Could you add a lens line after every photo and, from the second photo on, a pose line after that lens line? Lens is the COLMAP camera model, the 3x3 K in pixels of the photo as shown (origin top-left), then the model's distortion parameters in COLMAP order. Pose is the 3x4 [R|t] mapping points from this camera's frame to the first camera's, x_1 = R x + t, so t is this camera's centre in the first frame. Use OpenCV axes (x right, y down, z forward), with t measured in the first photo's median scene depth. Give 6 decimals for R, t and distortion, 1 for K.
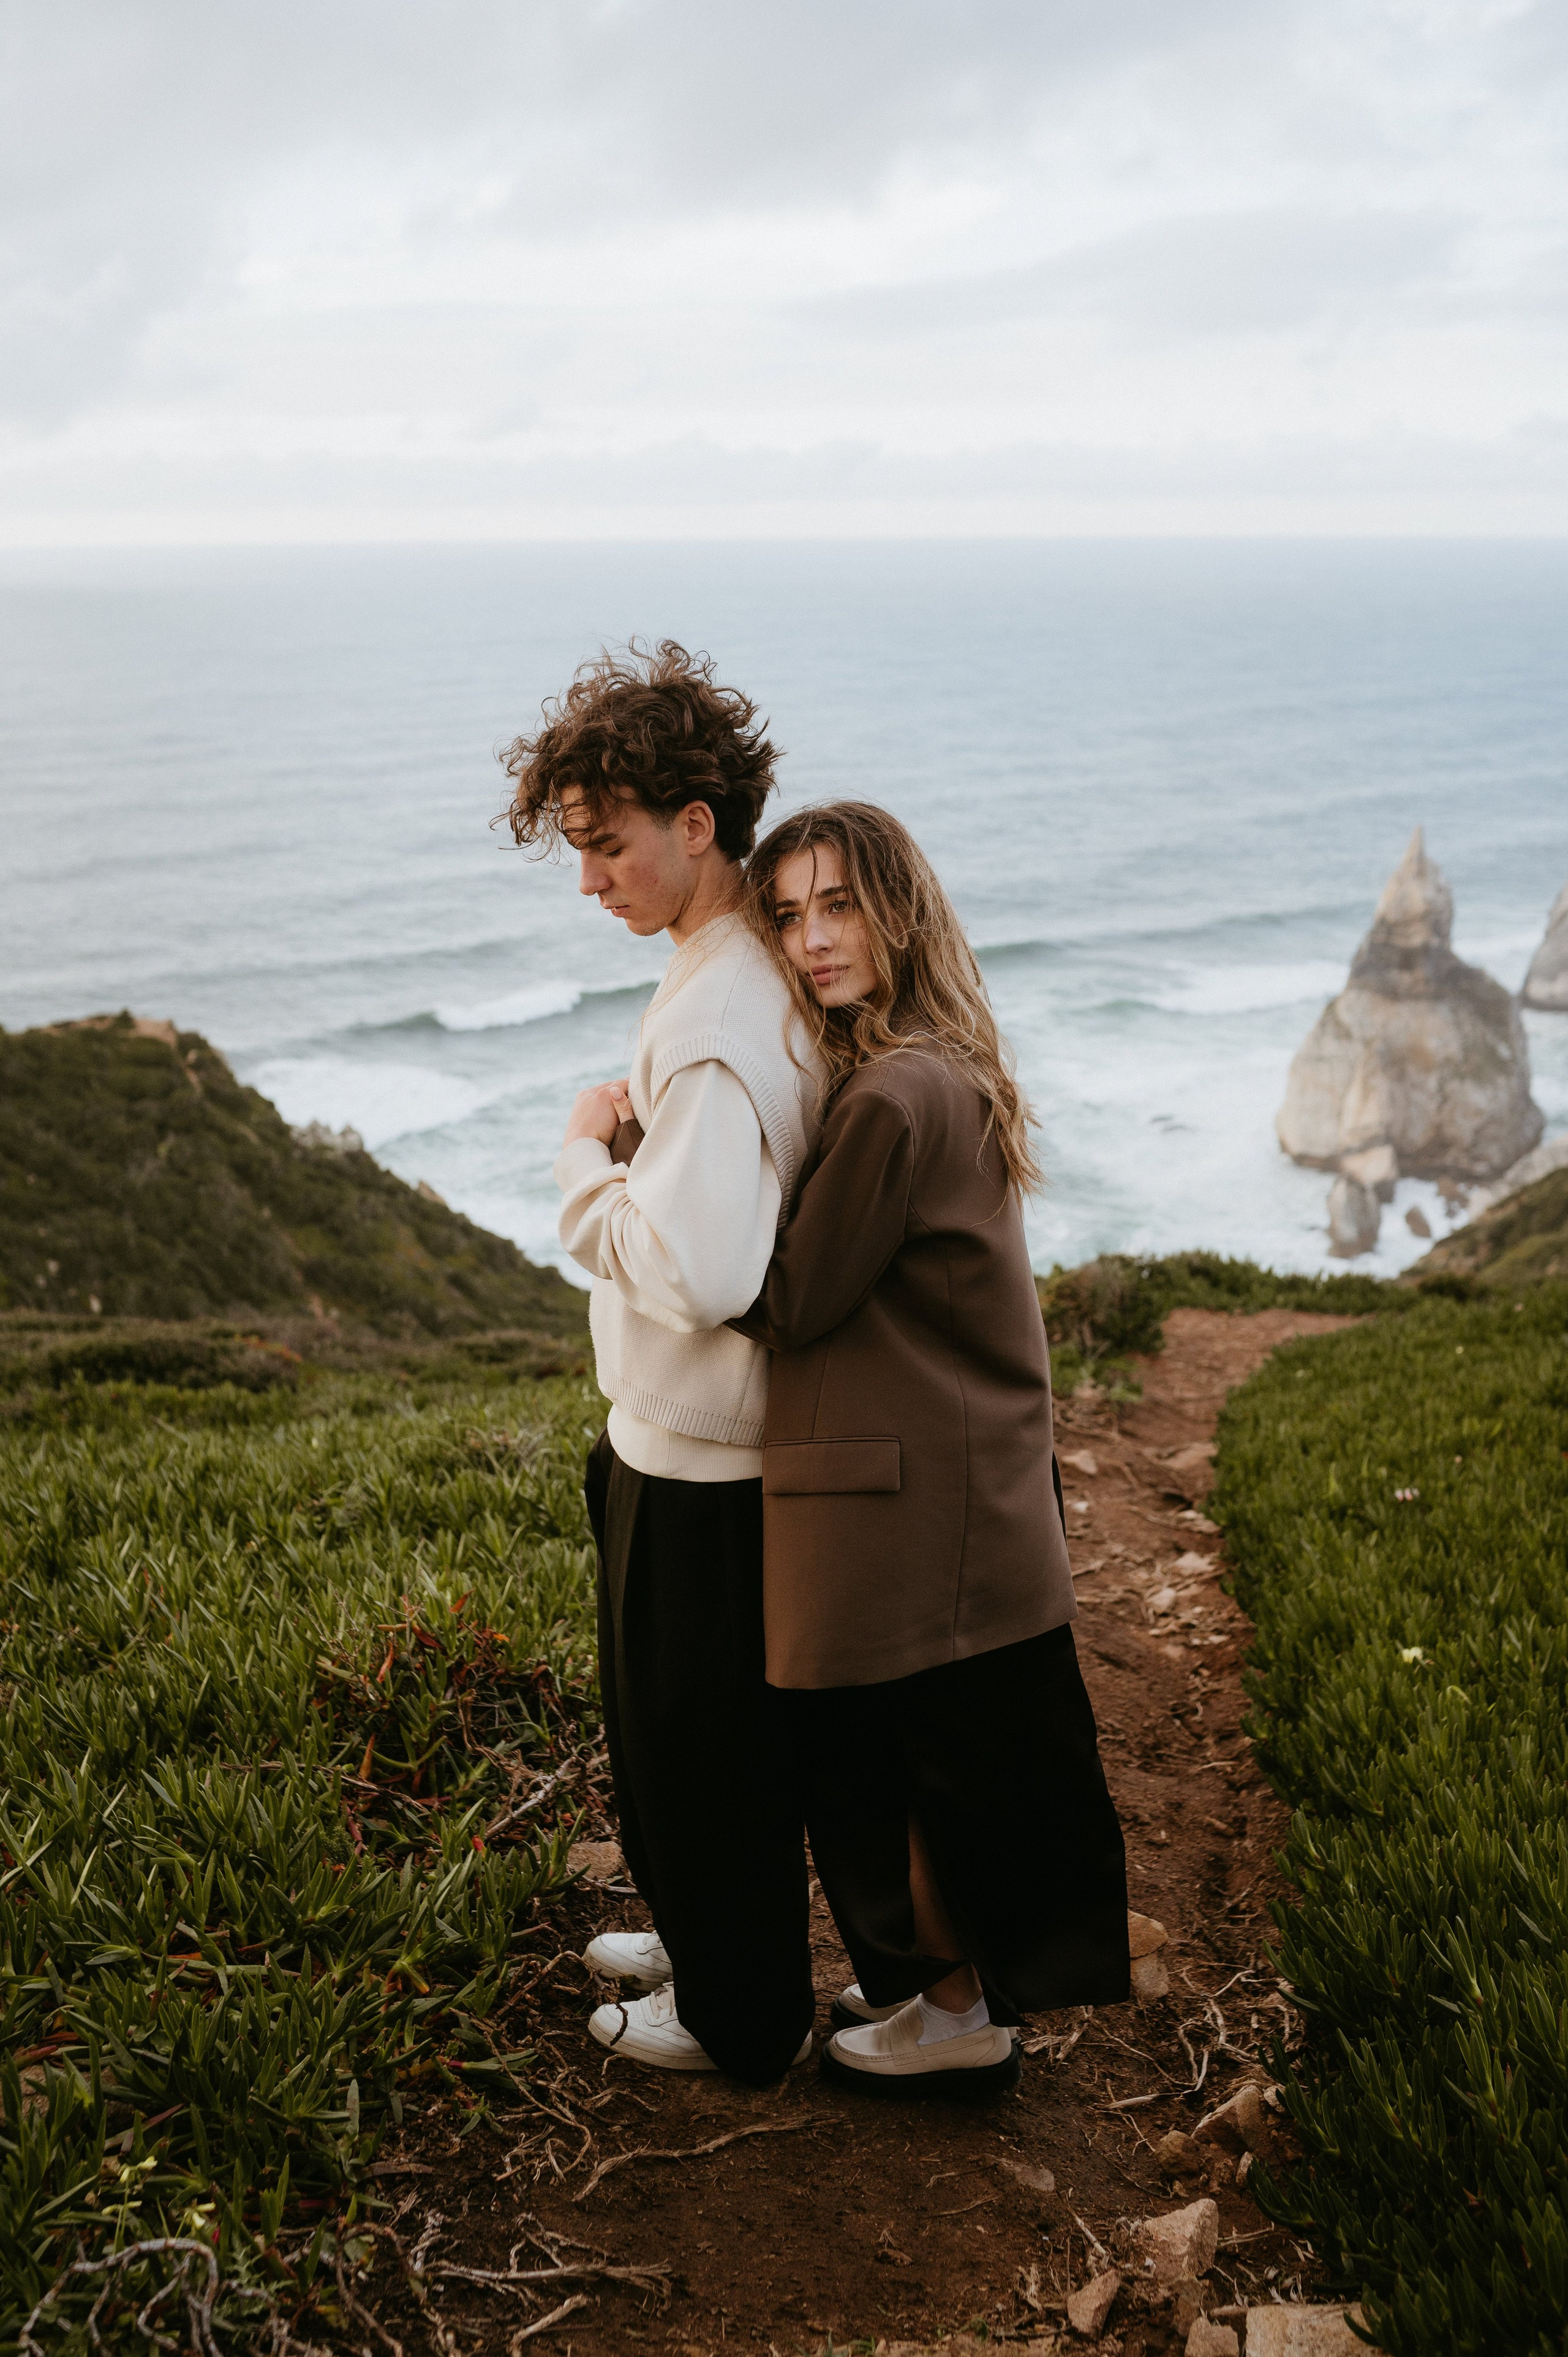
lens RADIAL K [[2216.7, 0, 795.9], [0, 2216.7, 1180.6], [0, 0, 1]] dist [-0.037909, 0.000000]
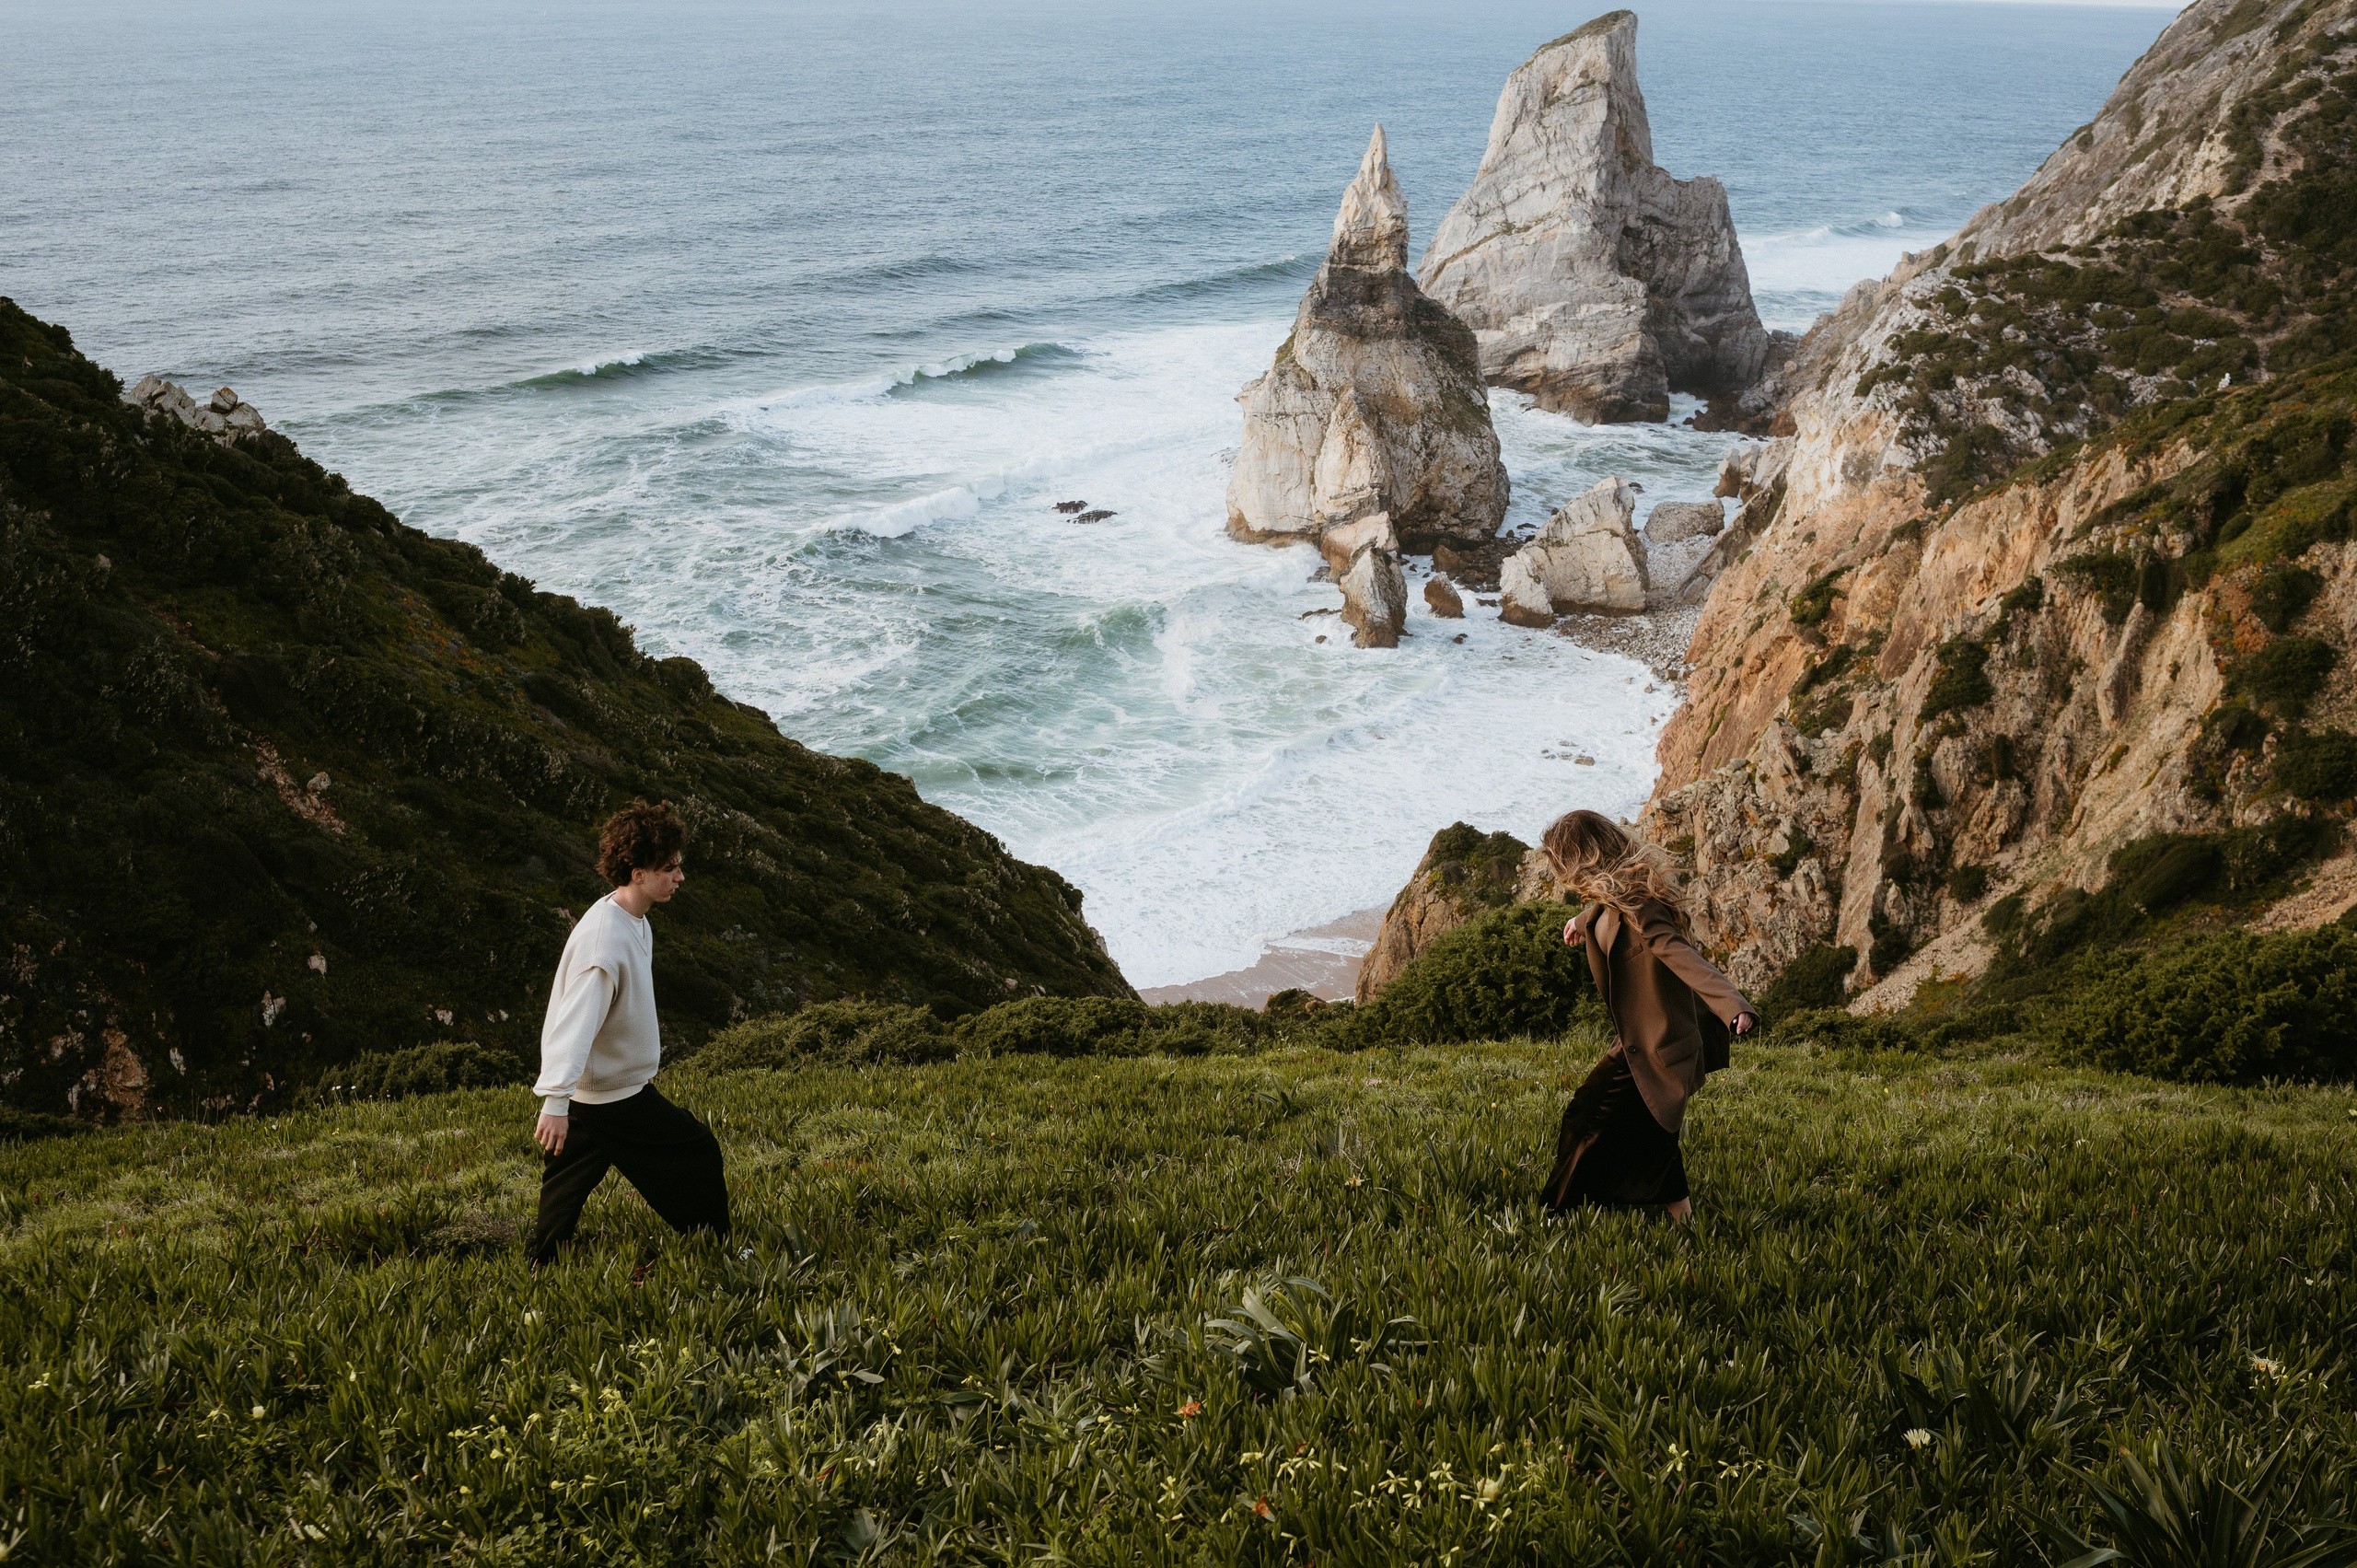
lens RADIAL K [[2216.8, 0, 1195.9], [0, 2216.8, 753.8], [0, 0, 1]] dist [-0.037909, 0.000000]
pose [[0.939688, -0.089296, 0.330170, -2.982570], [0.072942, 0.995431, 0.061622, 0.657618], [-0.334164, -0.033822, 0.941908, 7.877447]]
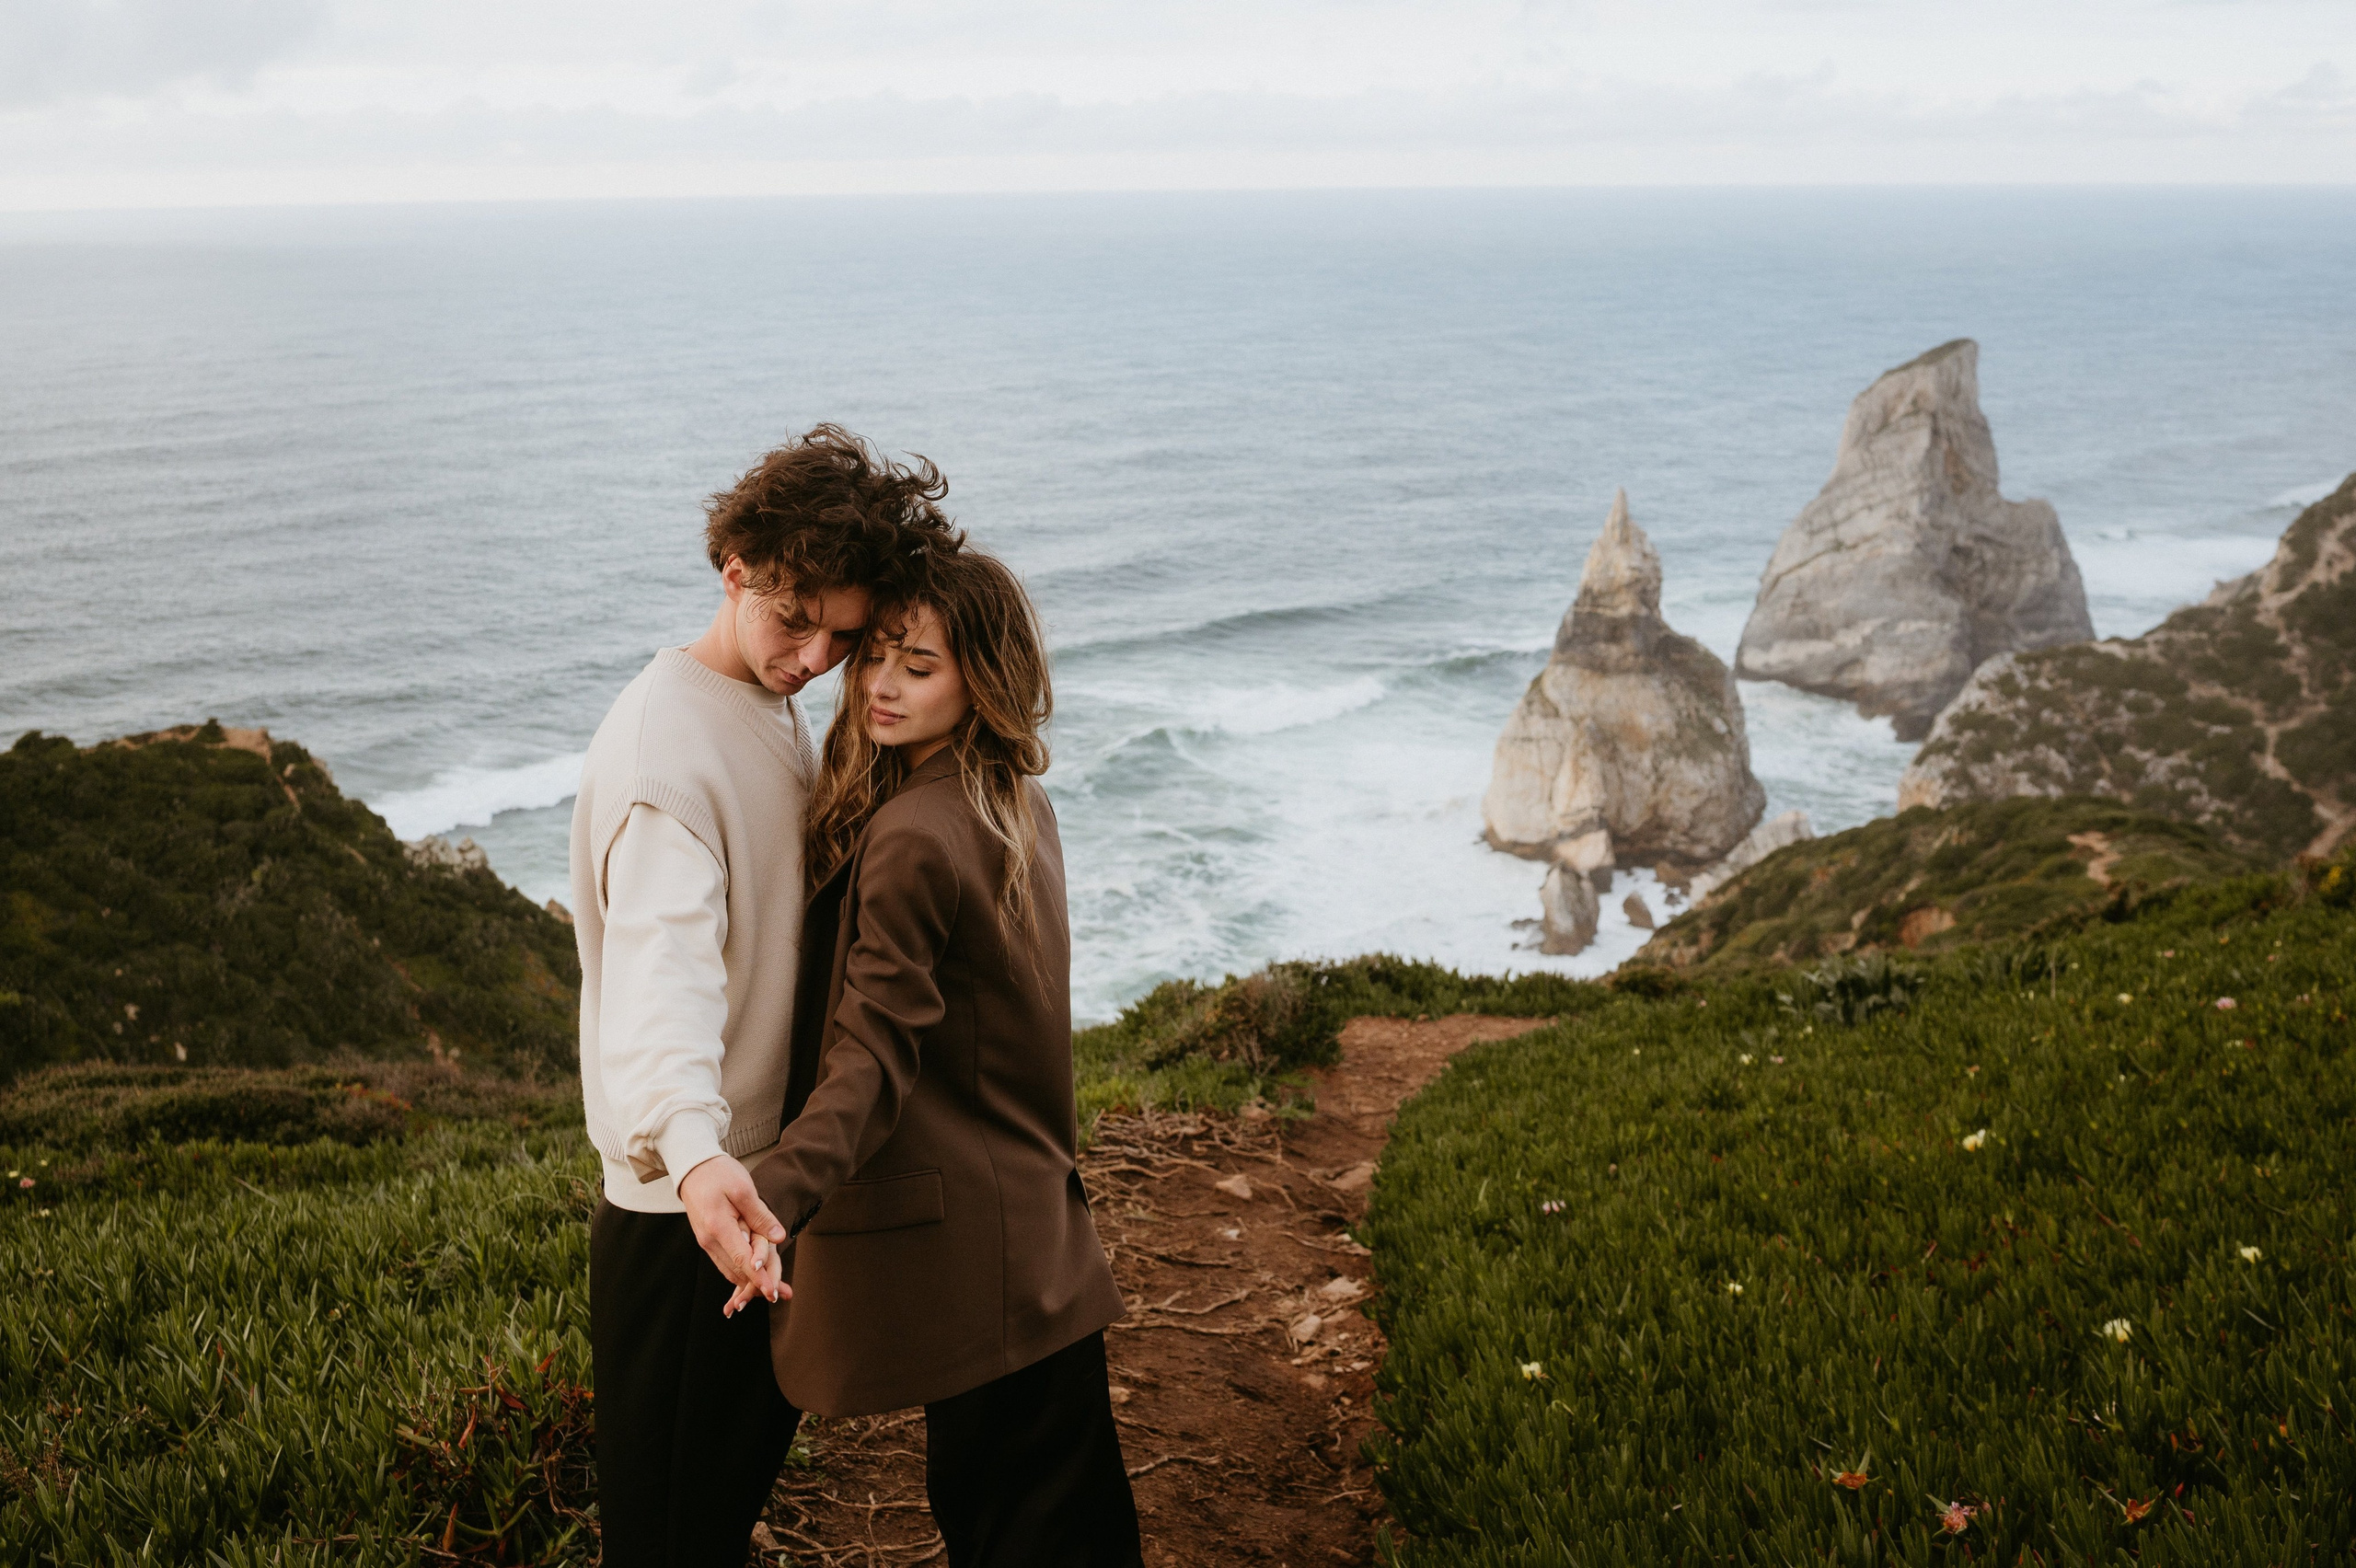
lens RADIAL K [[2382.3, 0, 1216.9], [0, 2382.3, 724.8], [0, 0, 1]] dist [-0.043117, 0.000000]
pose [[0.994000, -0.023511, 0.106825, 0.009185], [0.030627, 0.997384, -0.065472, -0.003168], [-0.105006, 0.068351, 0.992120, -0.021599]]
